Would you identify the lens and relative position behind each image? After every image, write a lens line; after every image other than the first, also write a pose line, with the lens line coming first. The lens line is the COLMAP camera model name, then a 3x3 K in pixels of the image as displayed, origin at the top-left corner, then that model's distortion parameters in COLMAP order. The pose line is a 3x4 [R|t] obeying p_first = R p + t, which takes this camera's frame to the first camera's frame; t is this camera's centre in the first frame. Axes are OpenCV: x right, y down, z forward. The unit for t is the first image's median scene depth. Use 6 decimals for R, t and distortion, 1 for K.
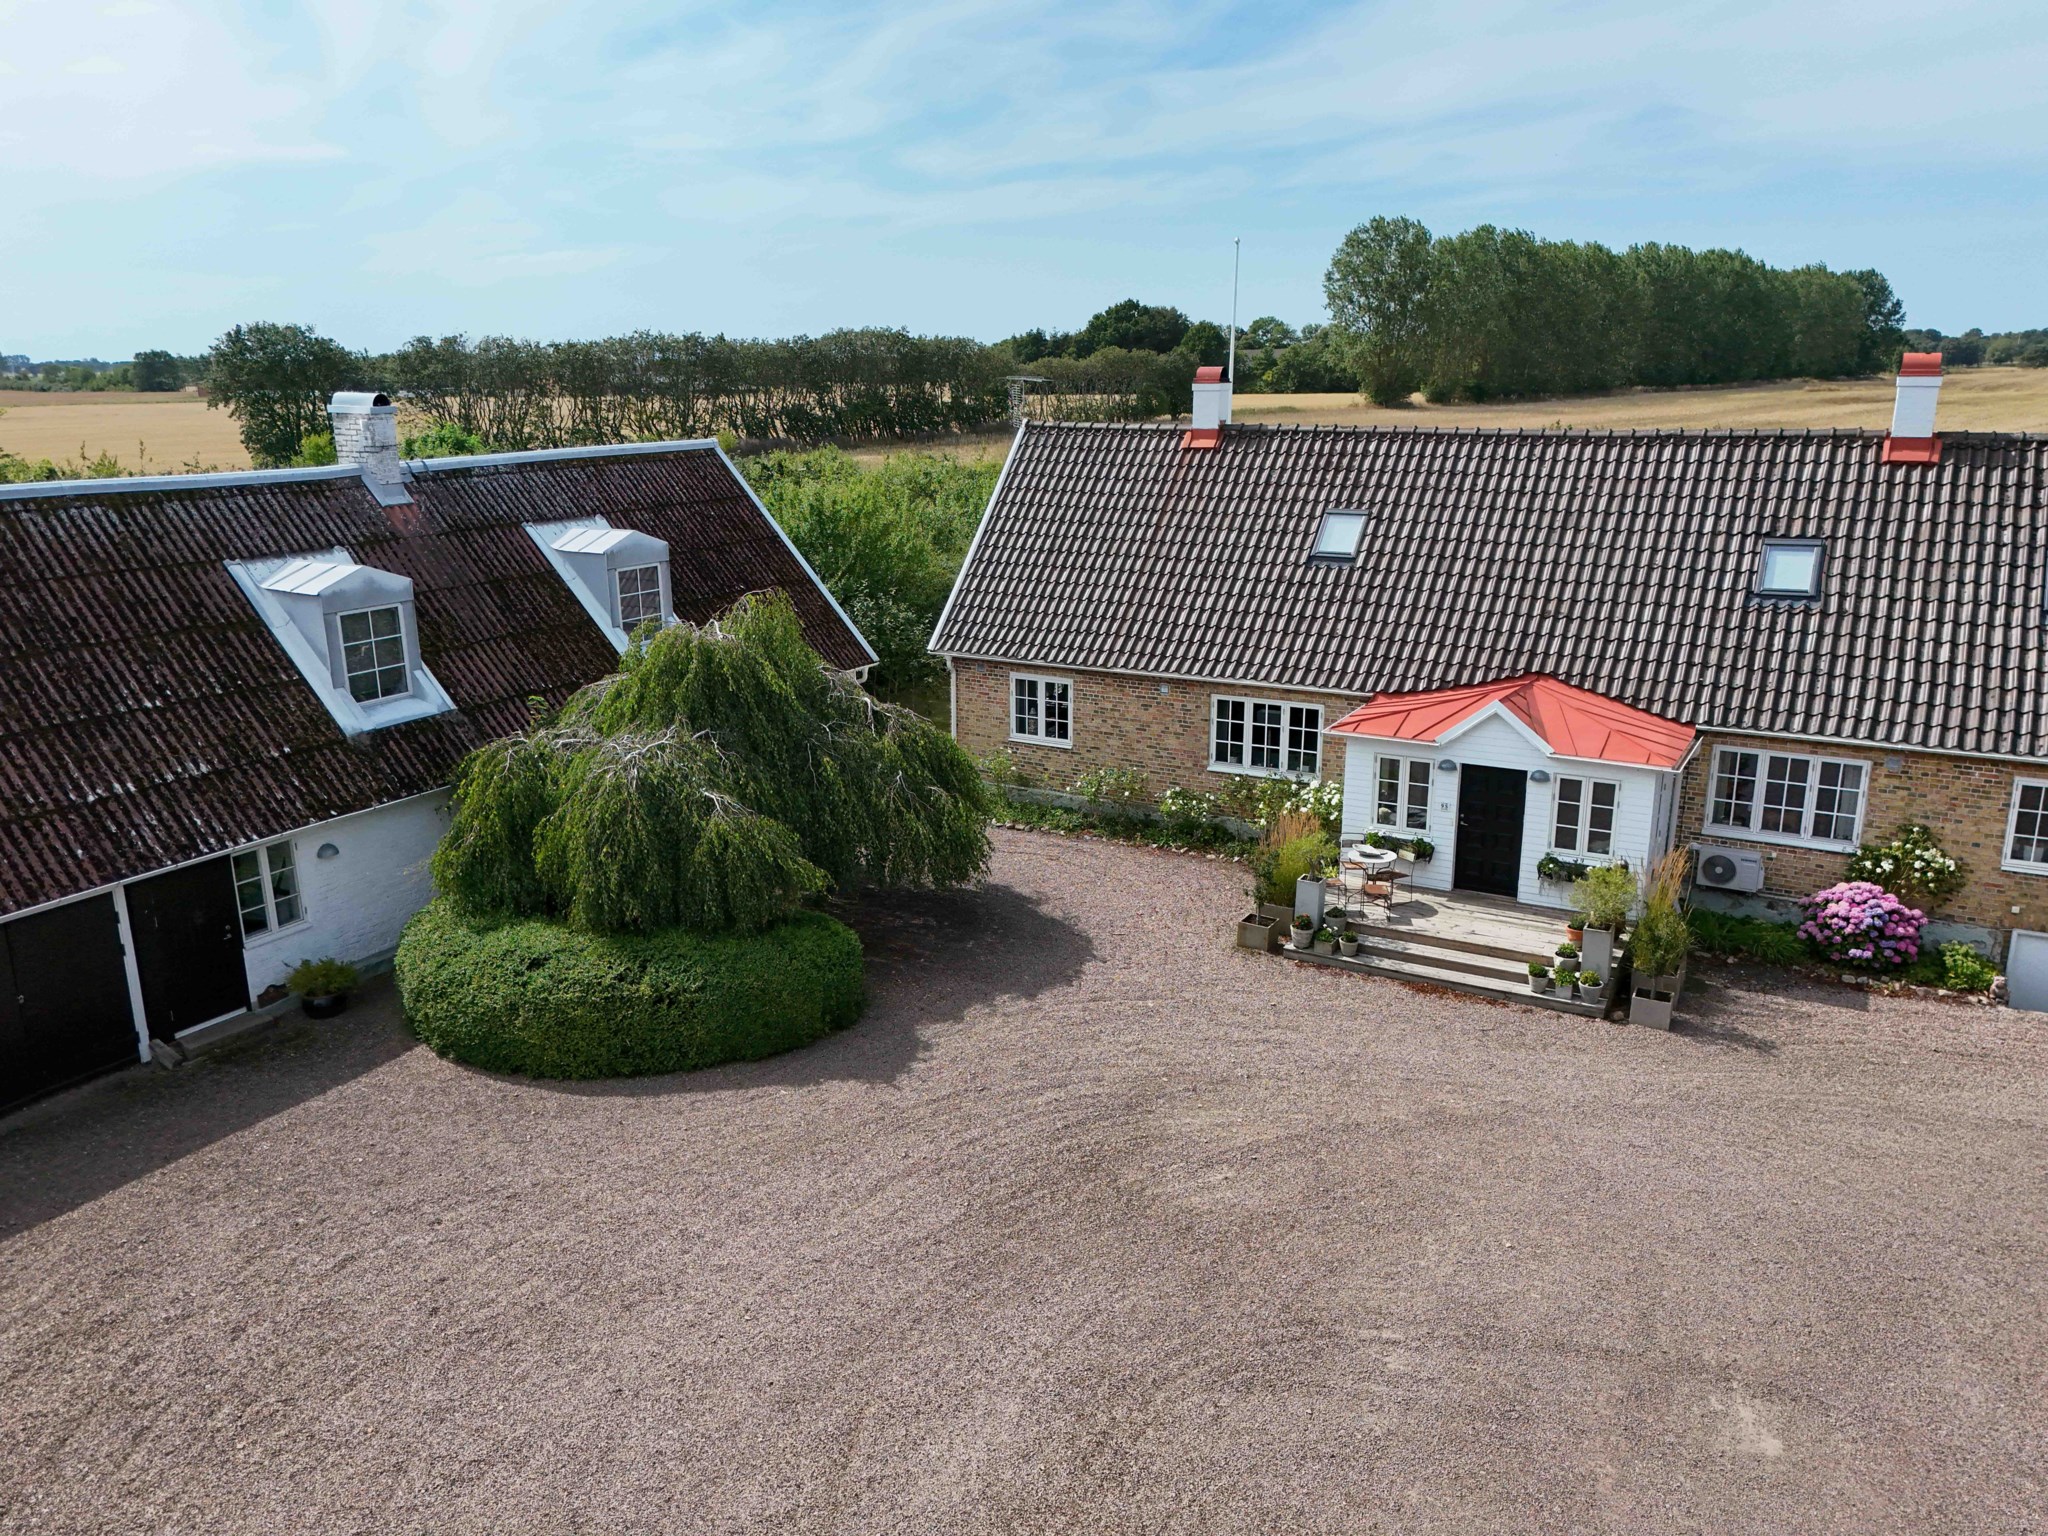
lens RADIAL K [[1501.0, 0, 1024.0], [0, 1501.0, 768.0], [0, 0, 1]] dist [0.037776, -0.004539]
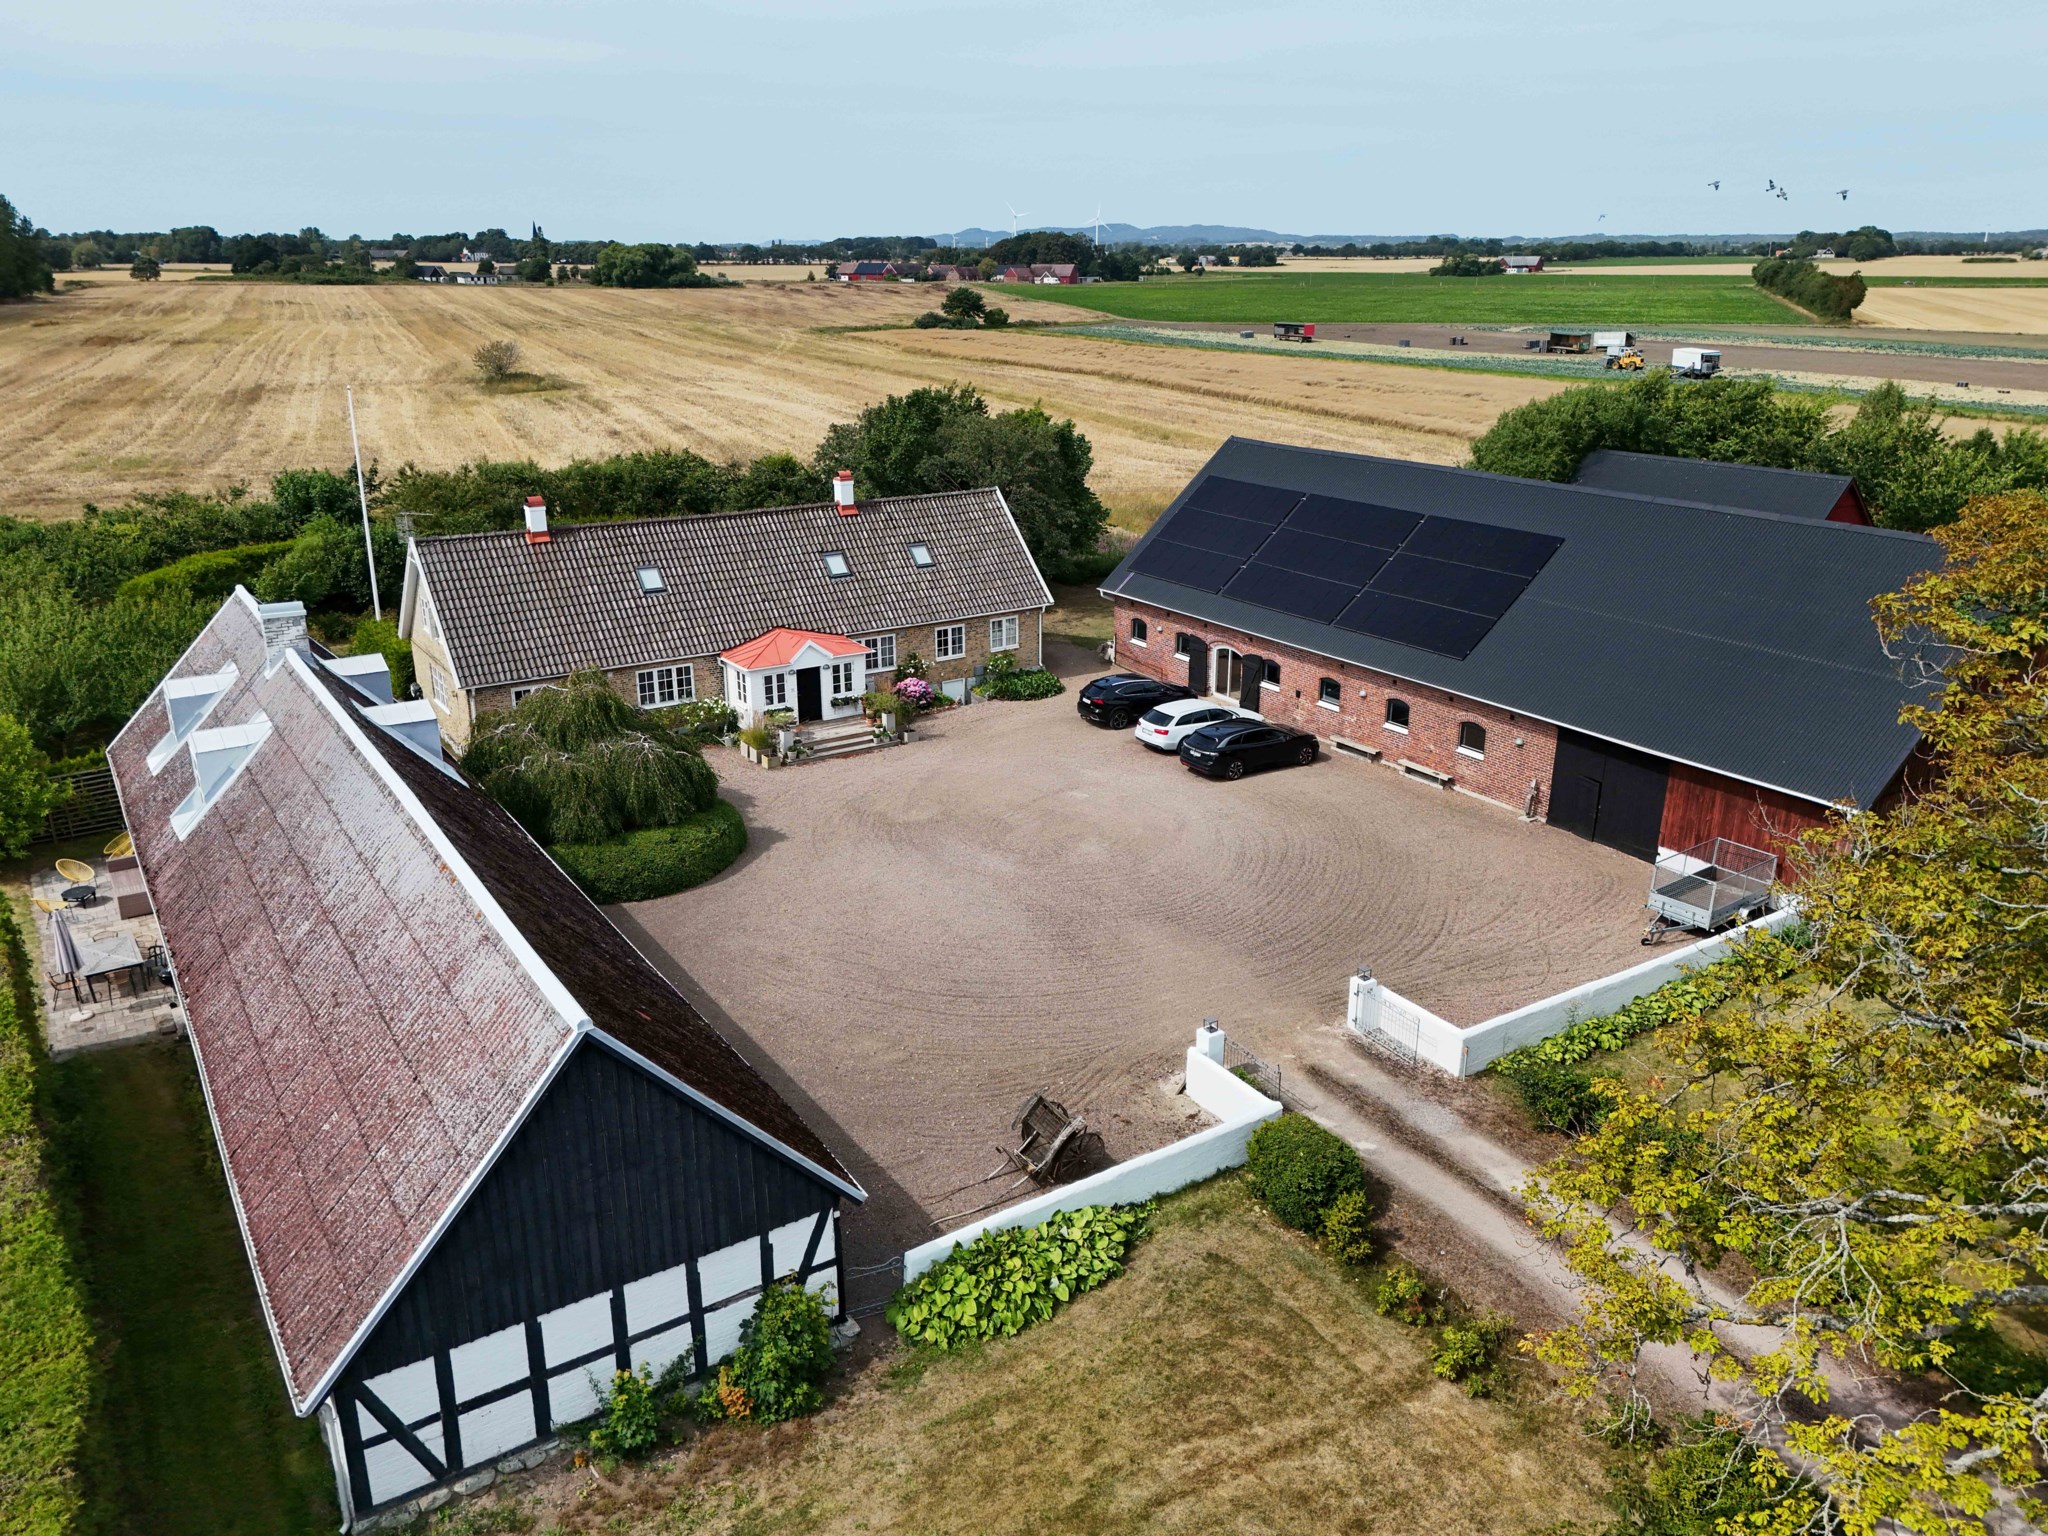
lens RADIAL K [[1501.0, 0, 1024.0], [0, 1501.0, 768.0], [0, 0, 1]] dist [0.037776, -0.004539]
pose [[0.451232, -0.278964, 0.847685, -1.580362], [0.223309, 0.954962, 0.195398, -0.235637], [-0.864016, 0.101125, 0.493204, -0.444465]]
